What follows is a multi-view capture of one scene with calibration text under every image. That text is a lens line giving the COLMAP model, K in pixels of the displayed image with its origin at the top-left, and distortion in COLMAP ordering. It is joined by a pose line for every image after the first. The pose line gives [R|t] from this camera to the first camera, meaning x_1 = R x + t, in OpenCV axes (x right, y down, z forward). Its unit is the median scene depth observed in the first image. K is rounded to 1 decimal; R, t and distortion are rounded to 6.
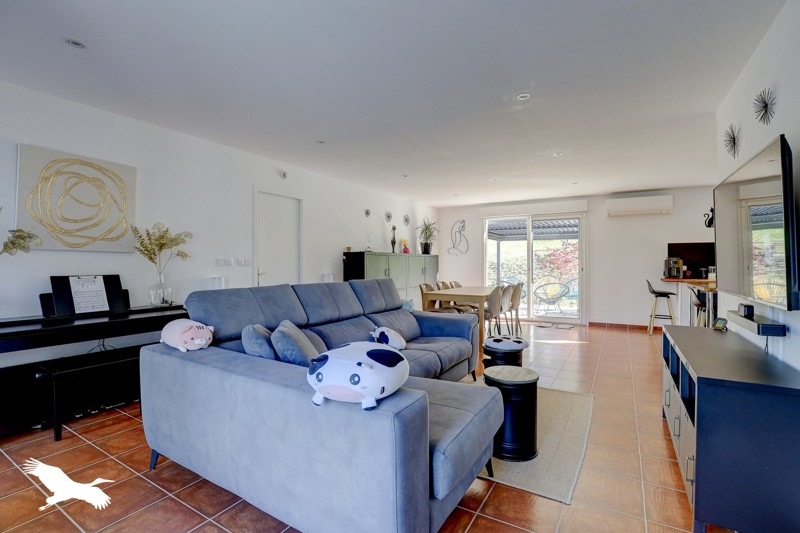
lens RADIAL K [[365.7, 0, 401.1], [0, 365.7, 260.6], [0, 0, 1]] dist [-0.017901, 0.000047]
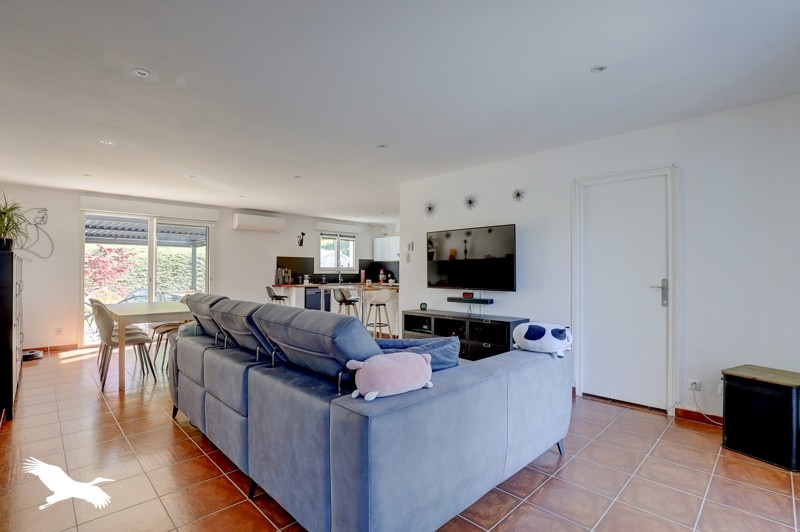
lens RADIAL K [[381.4, 0, 400.0], [0, 381.4, 266.0], [0, 0, 1]] dist [-0.003854, -0.000415]
pose [[0.253293, 0.016800, 0.967244, -0.402958], [-0.007549, 0.999853, -0.015390, 0.001508], [-0.967360, -0.003404, 0.253383, 0.242438]]
